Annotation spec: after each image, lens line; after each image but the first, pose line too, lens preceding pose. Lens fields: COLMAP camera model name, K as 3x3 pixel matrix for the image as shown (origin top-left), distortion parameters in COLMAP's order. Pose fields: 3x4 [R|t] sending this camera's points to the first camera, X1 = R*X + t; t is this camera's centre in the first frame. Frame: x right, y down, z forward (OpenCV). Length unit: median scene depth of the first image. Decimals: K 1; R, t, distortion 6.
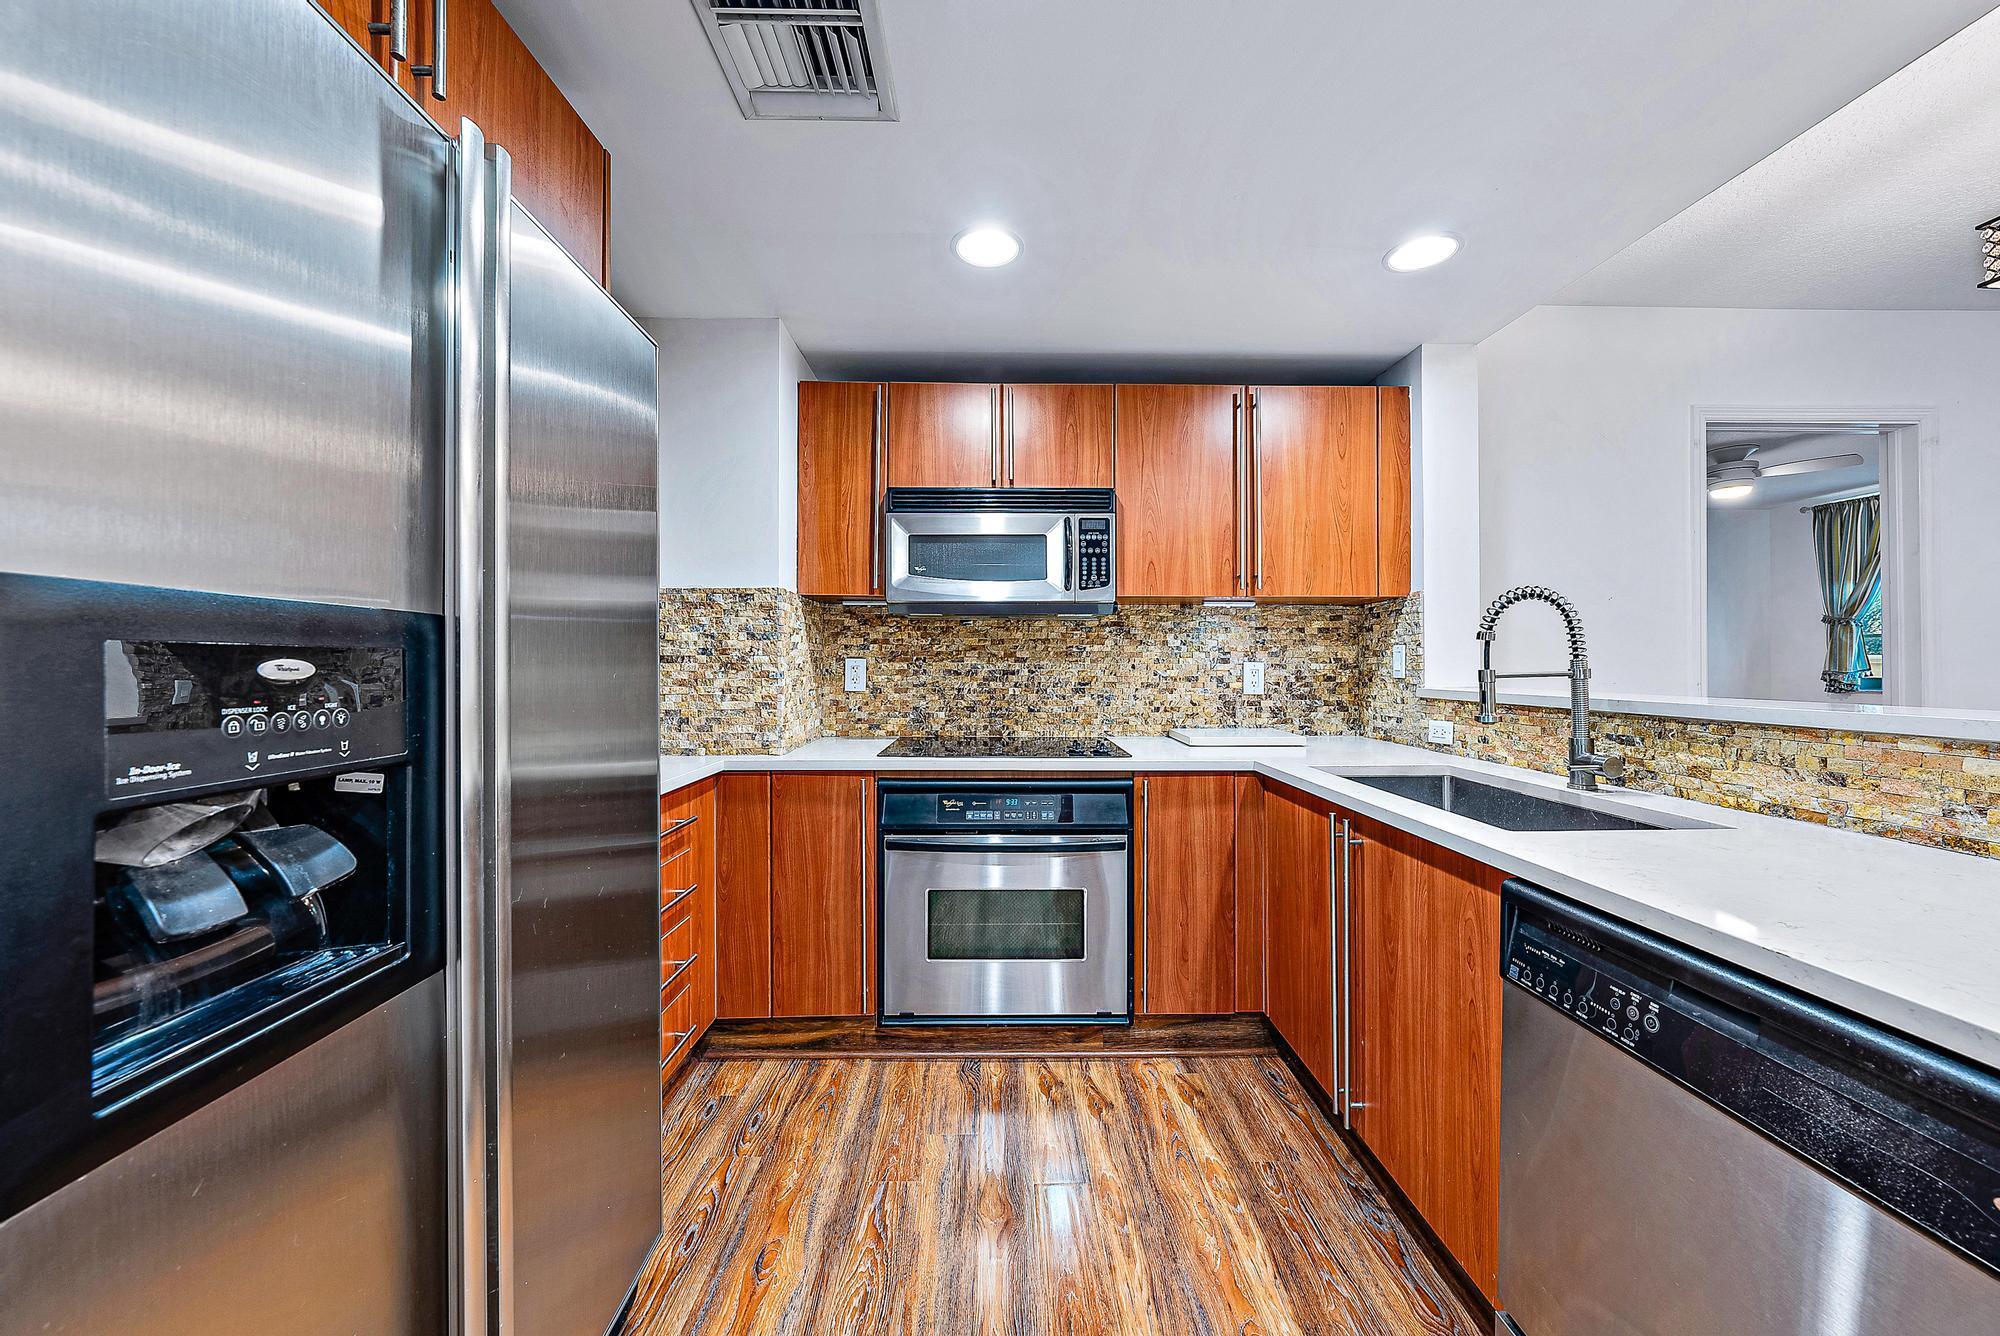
lens RADIAL K [[745.3, 0, 1002.8], [0, 745.3, 664.2], [0, 0, 1]] dist [0.000101, 0.000005]
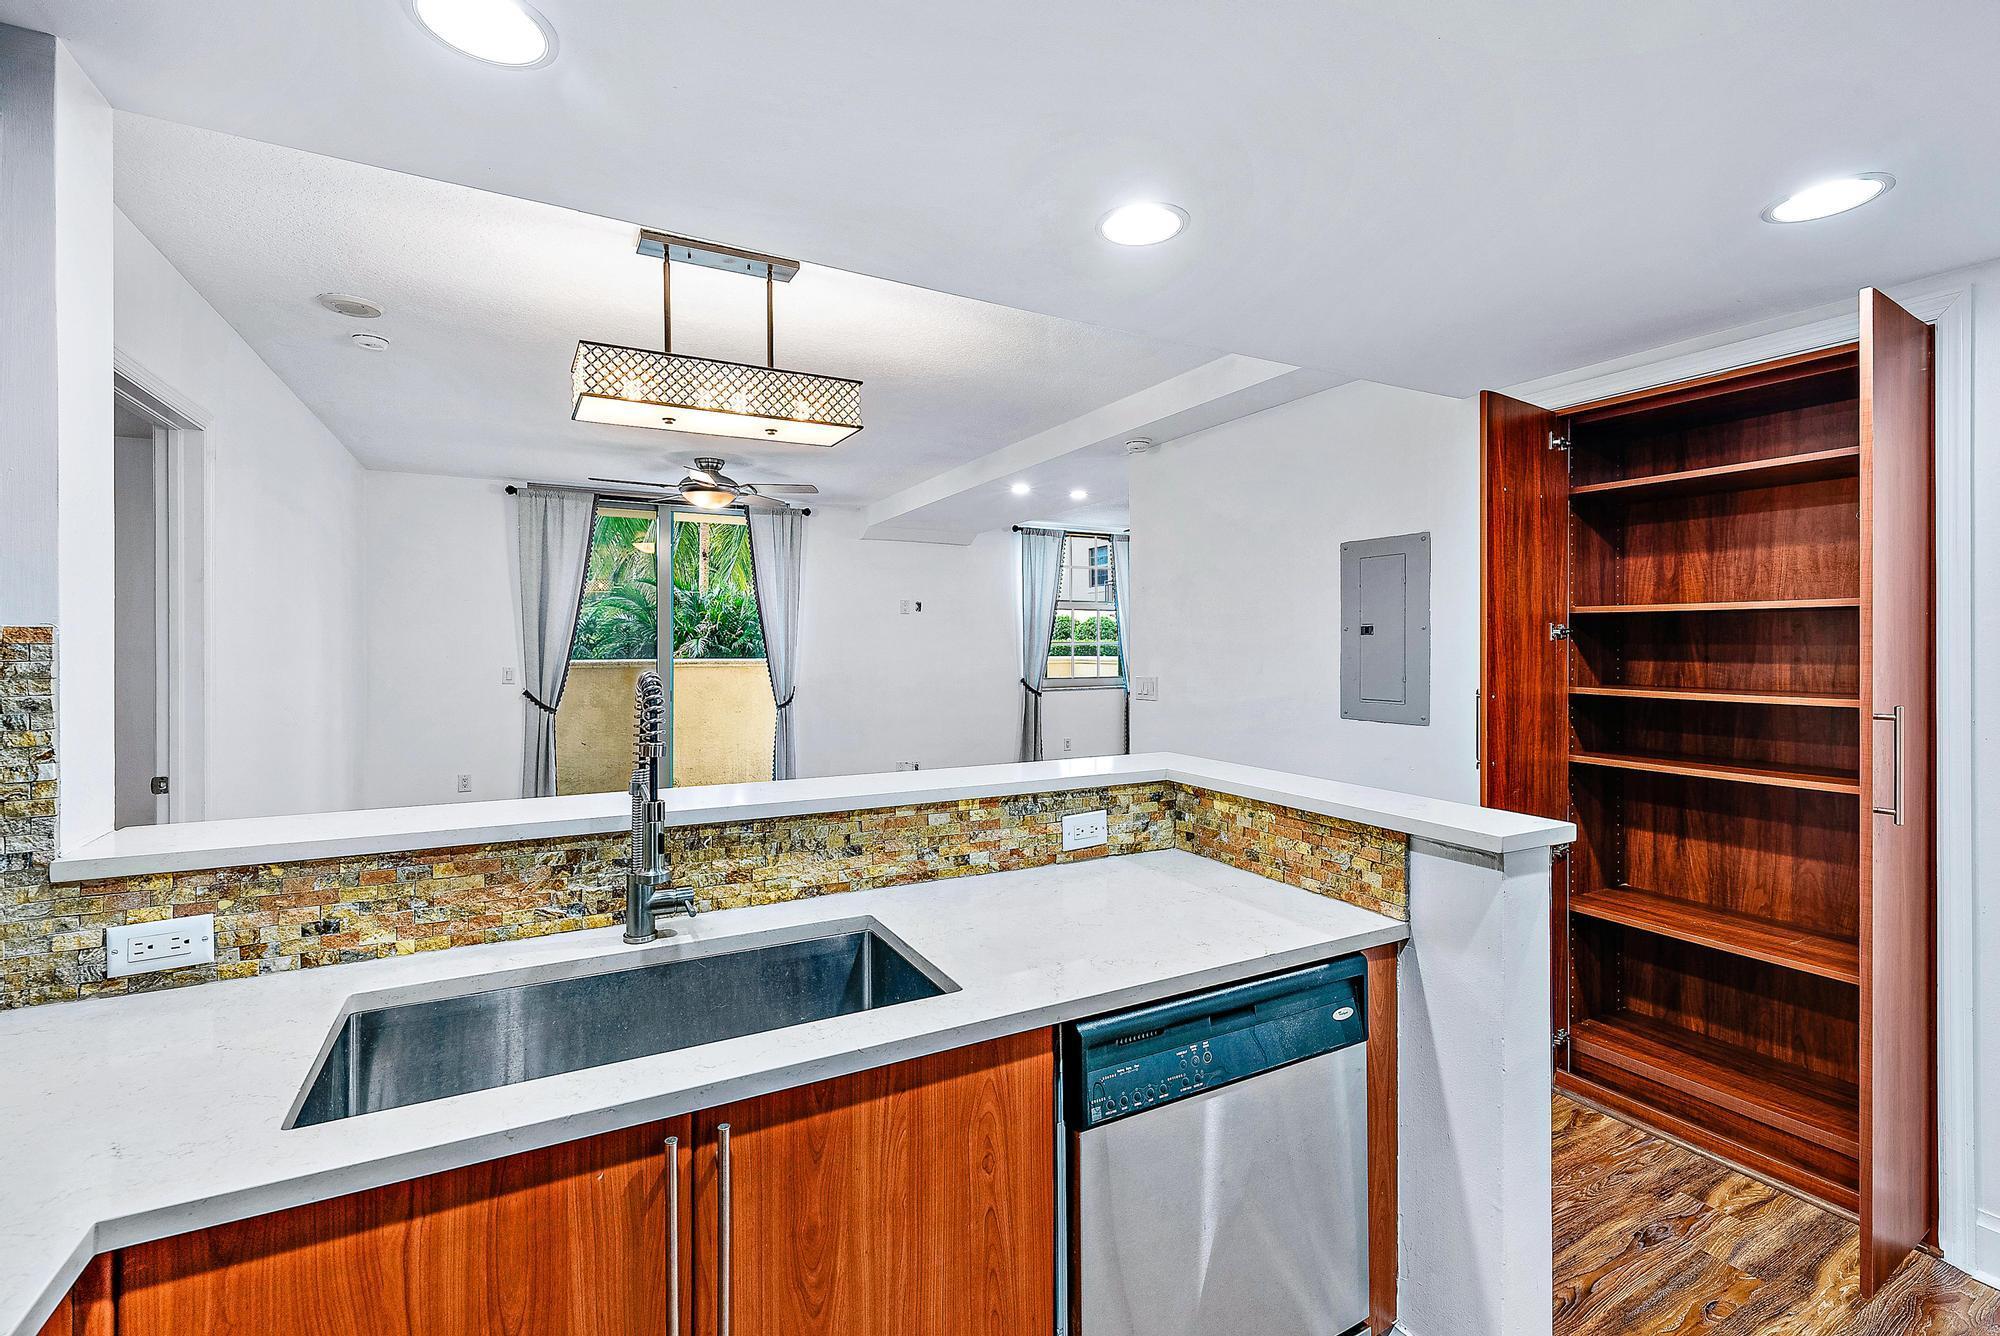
lens RADIAL K [[862.5, 0, 999.8], [0, 862.5, 657.1], [0, 0, 1]] dist [-0.001434, -0.000444]
pose [[-0.470903, -0.006101, 0.882164, -0.183687], [-0.005434, 0.999977, 0.004015, -0.140859], [-0.882168, -0.002902, -0.470925, 1.243886]]
